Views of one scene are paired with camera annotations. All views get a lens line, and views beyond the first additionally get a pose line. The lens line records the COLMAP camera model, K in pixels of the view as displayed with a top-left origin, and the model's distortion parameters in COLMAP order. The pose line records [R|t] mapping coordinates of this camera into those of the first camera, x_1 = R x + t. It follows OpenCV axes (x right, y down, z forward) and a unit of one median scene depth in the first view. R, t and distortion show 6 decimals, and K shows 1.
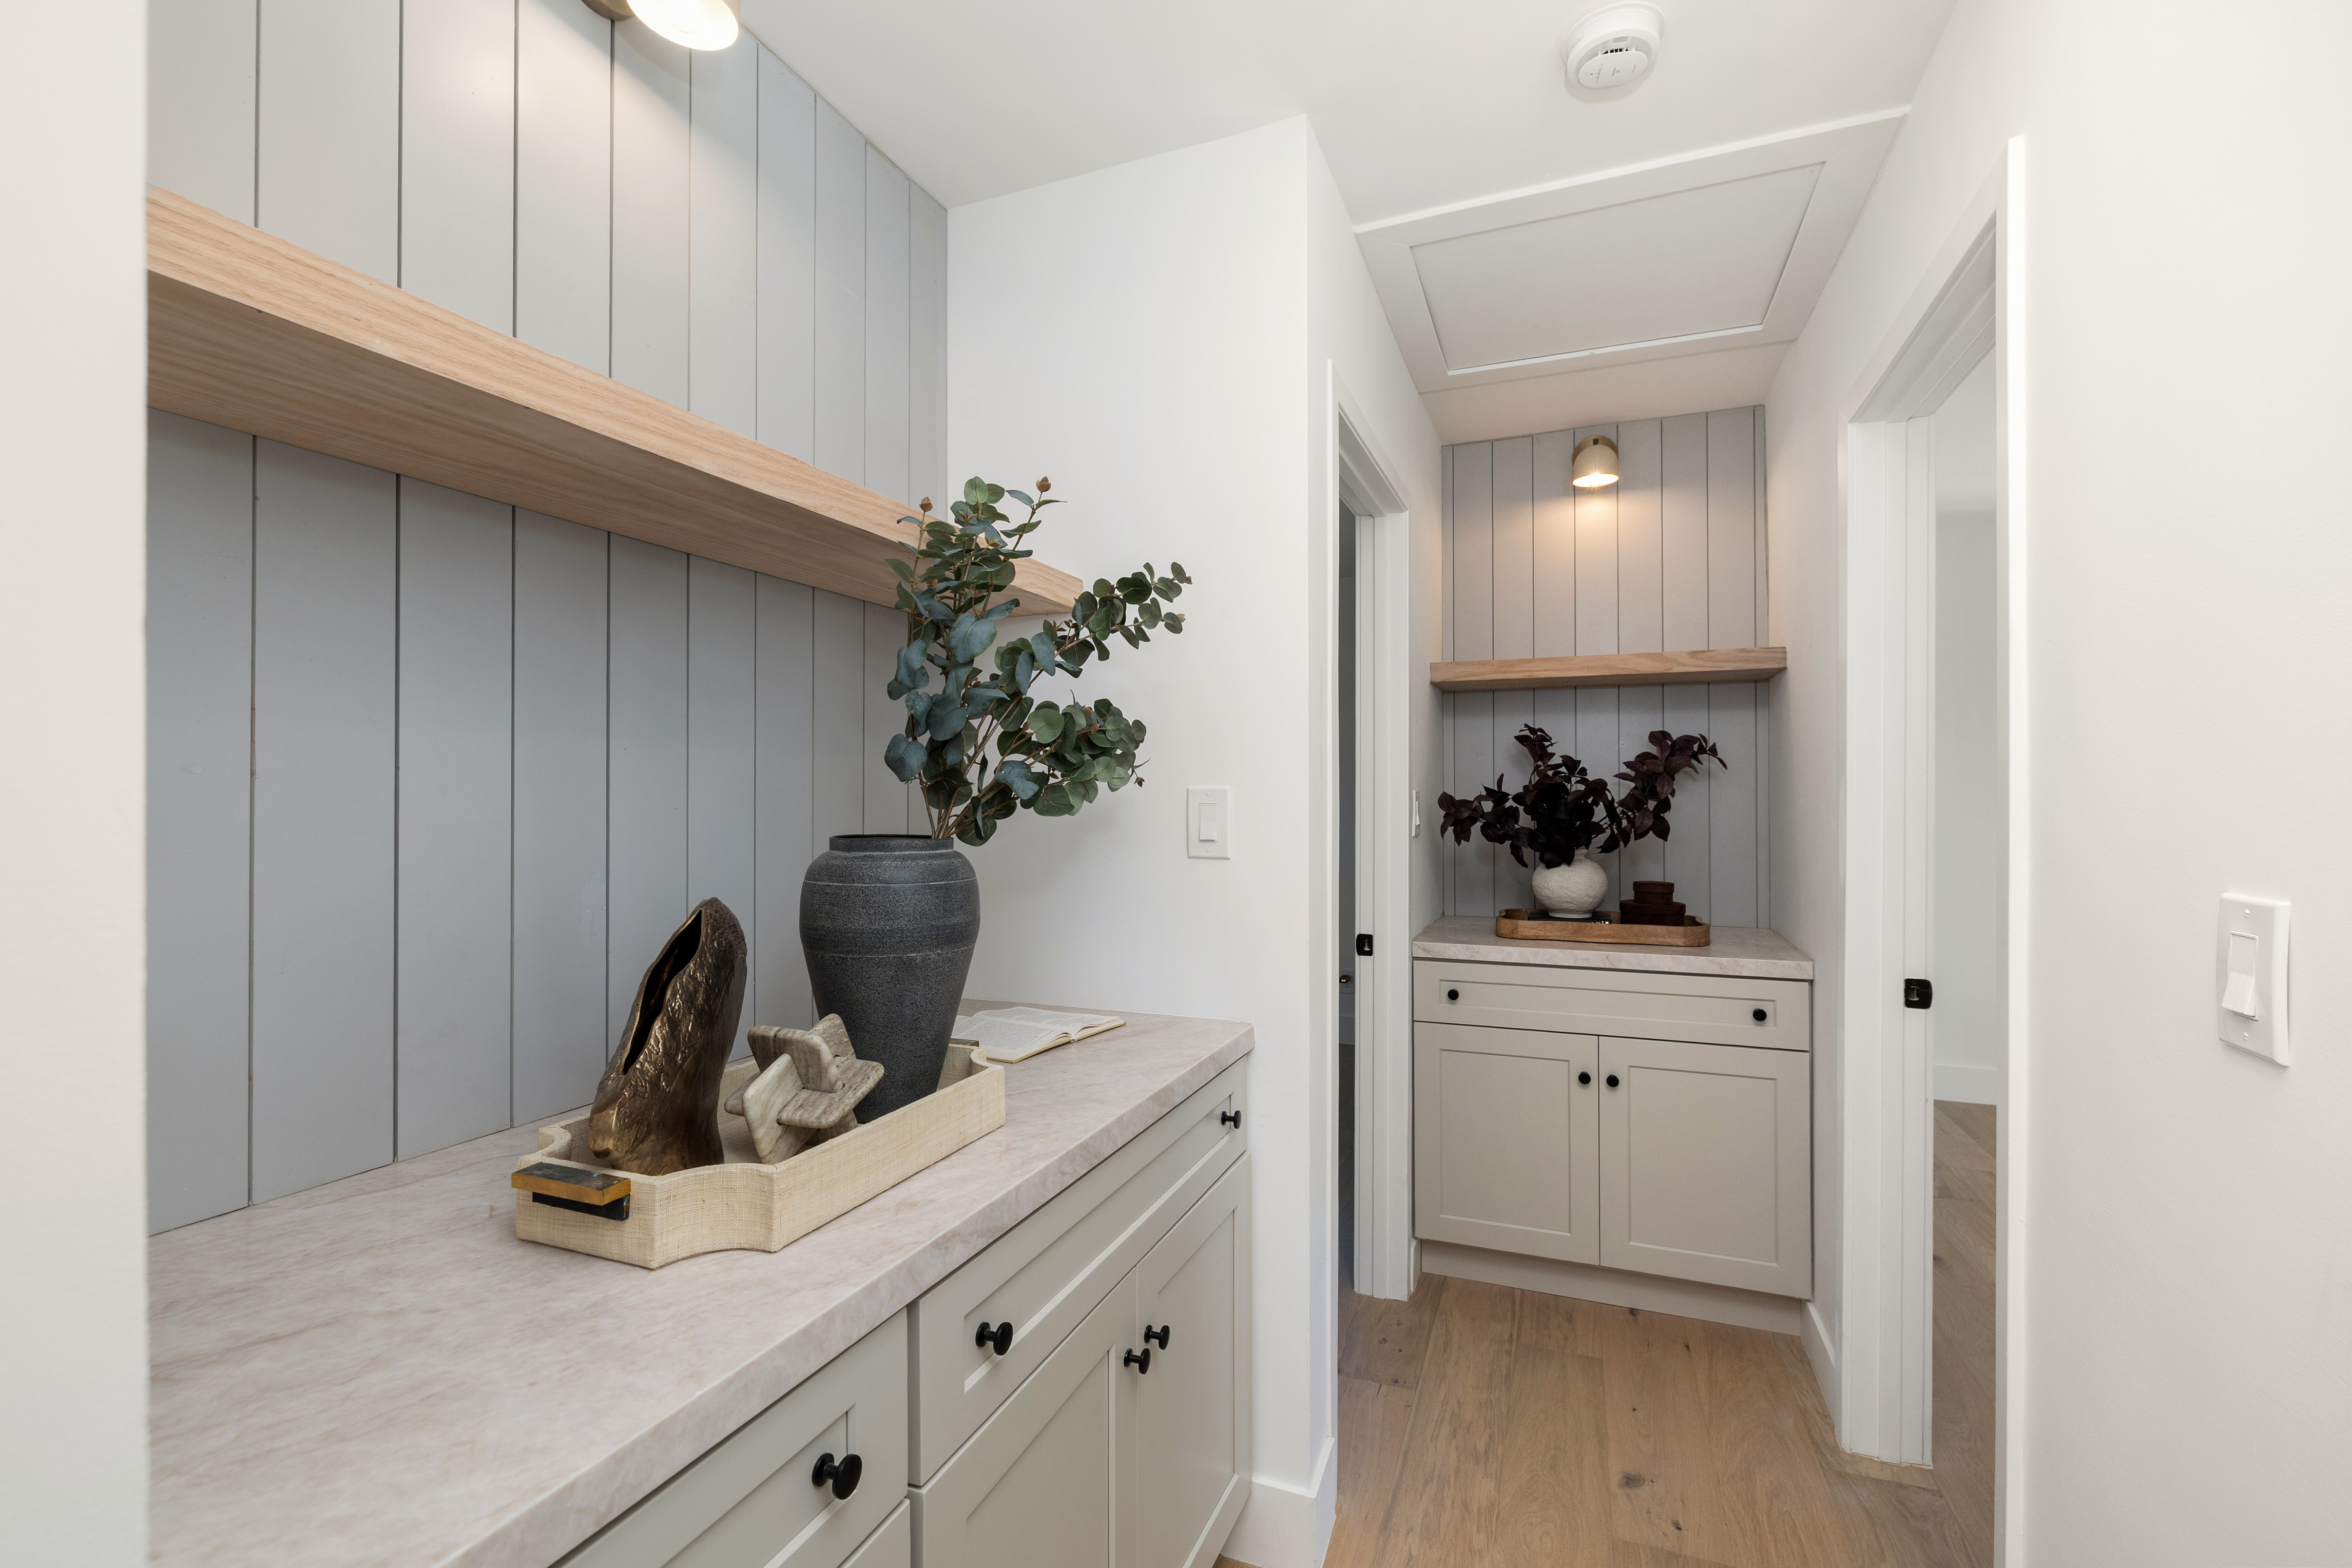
lens RADIAL K [[988.5, 0, 1173.4], [0, 988.5, 784.1], [0, 0, 1]] dist [-0.002967, -0.000170]
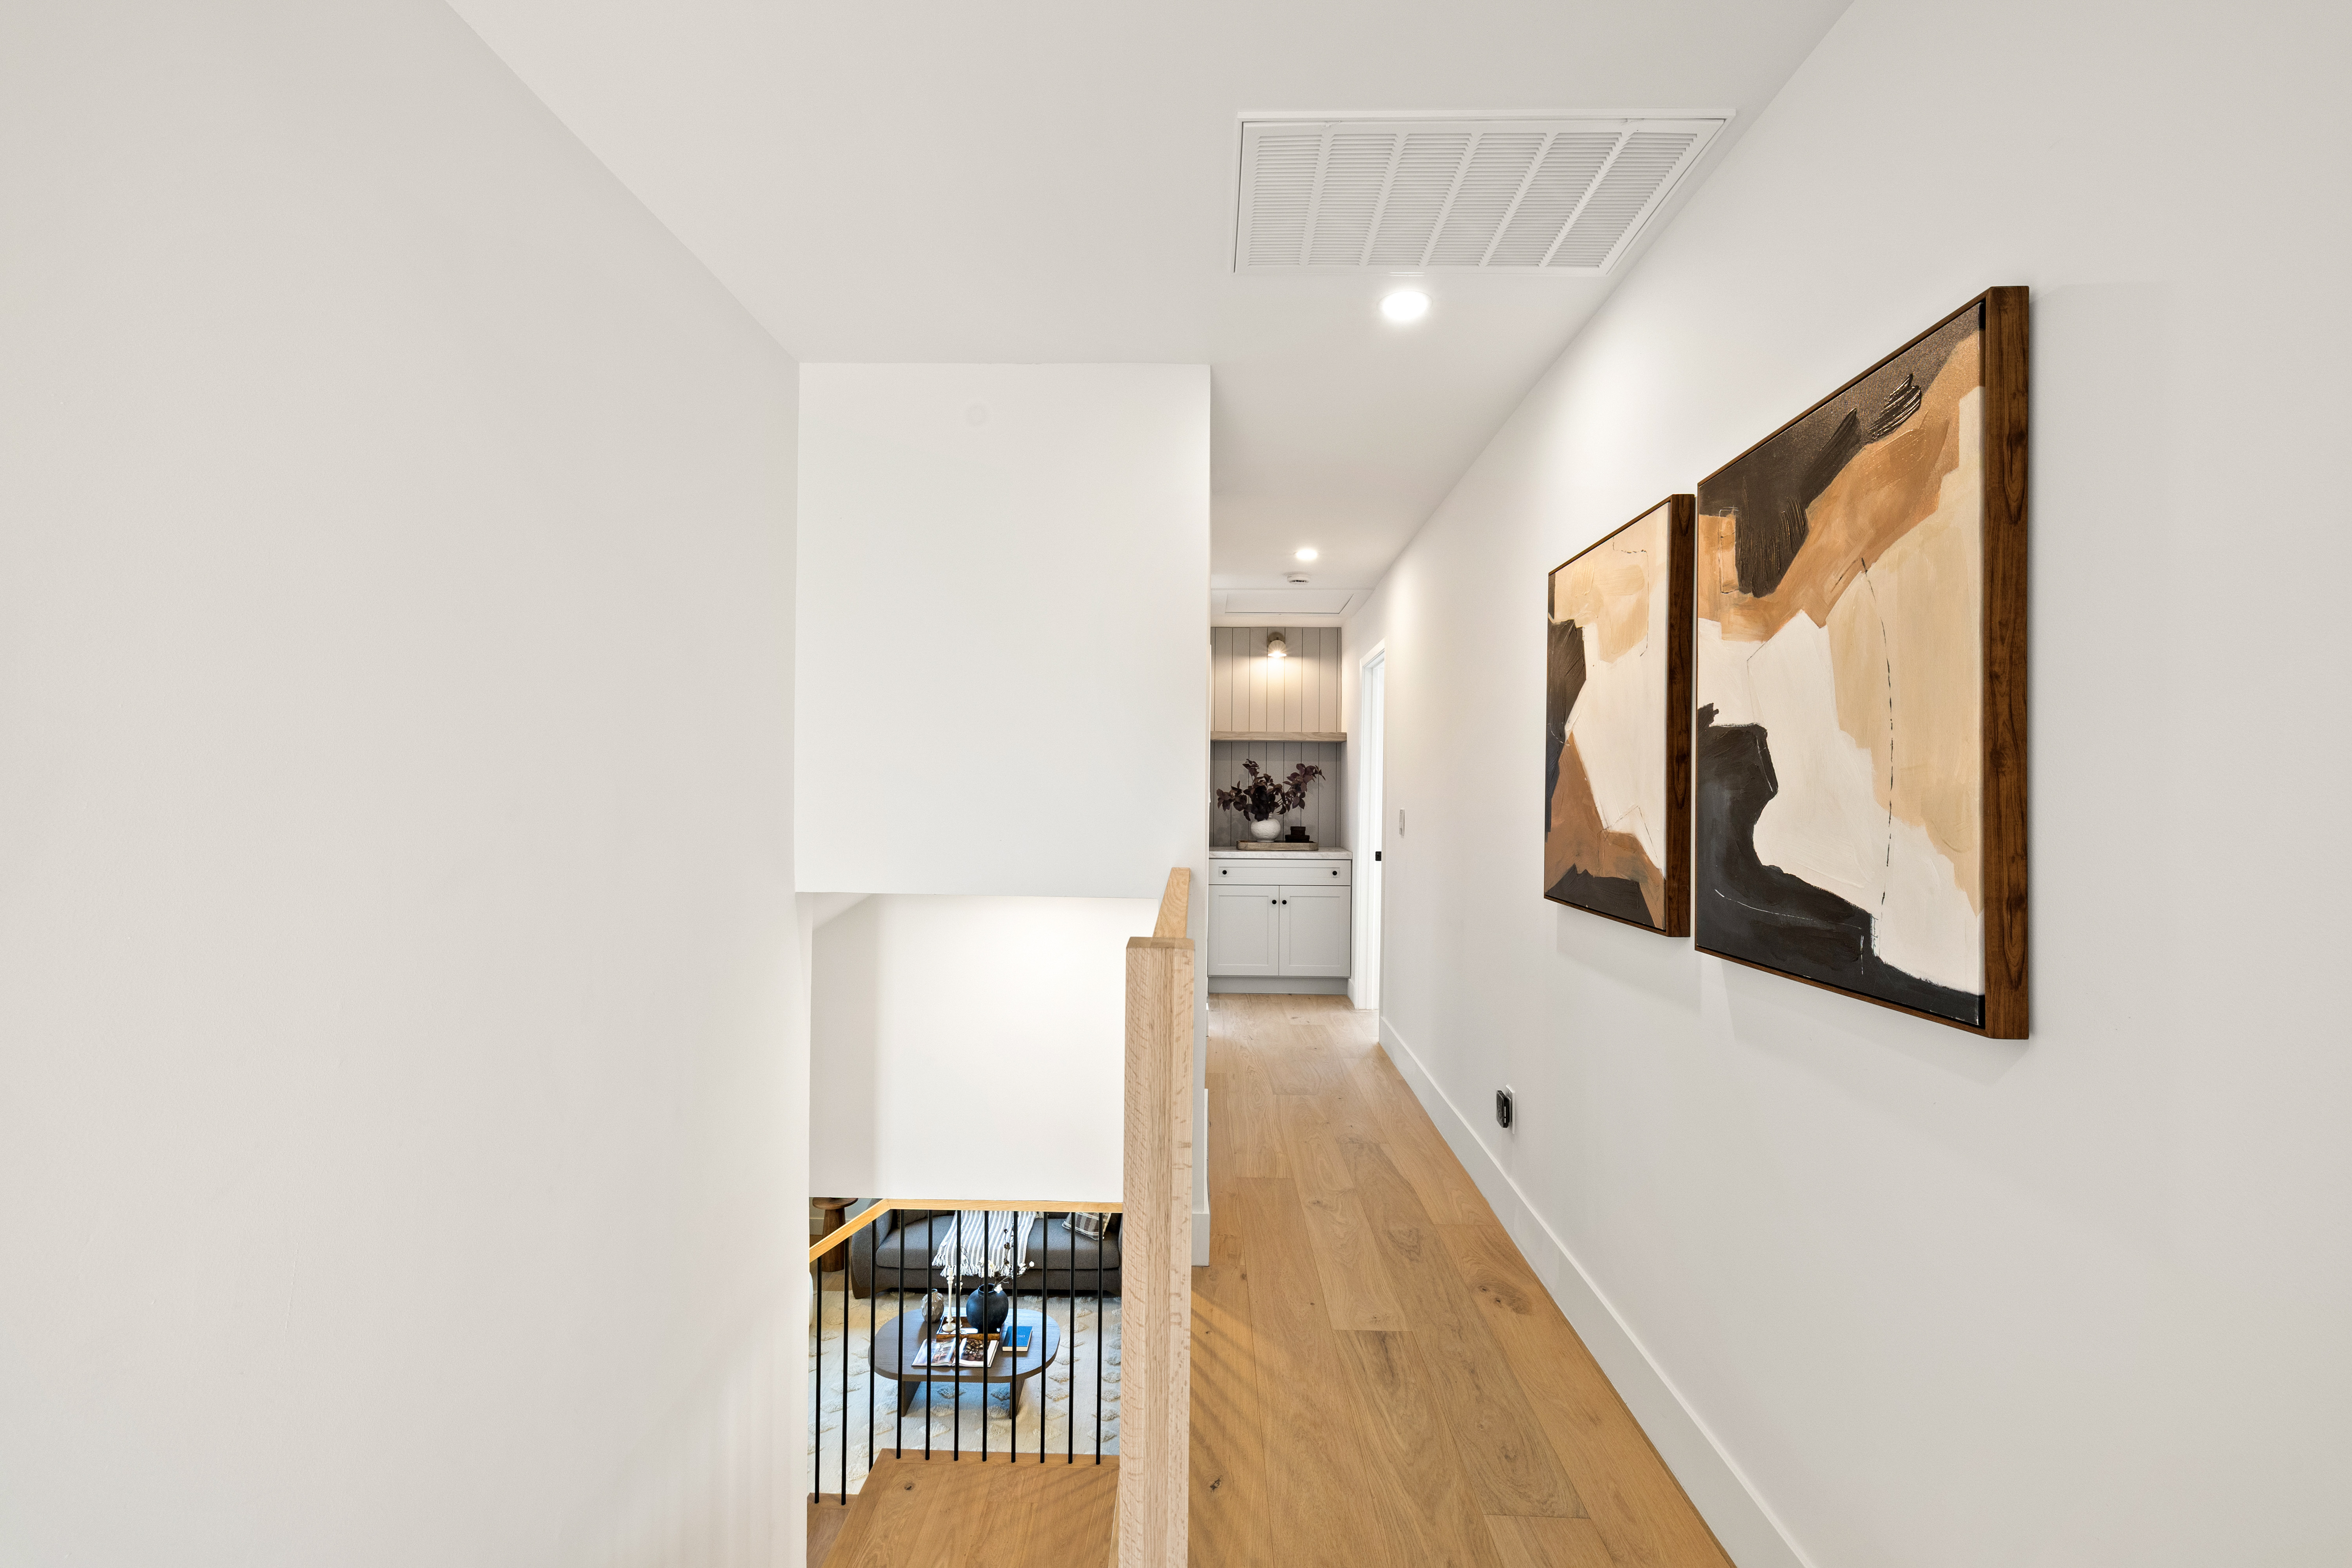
lens RADIAL K [[988.5, 0, 1179.9], [0, 988.5, 784.6], [0, 0, 1]] dist [-0.002967, -0.000170]
pose [[0.932496, 0.007575, 0.361102, -0.673198], [-0.013933, 0.999790, 0.015008, -0.036546], [-0.360912, -0.019026, 0.932406, -1.179716]]
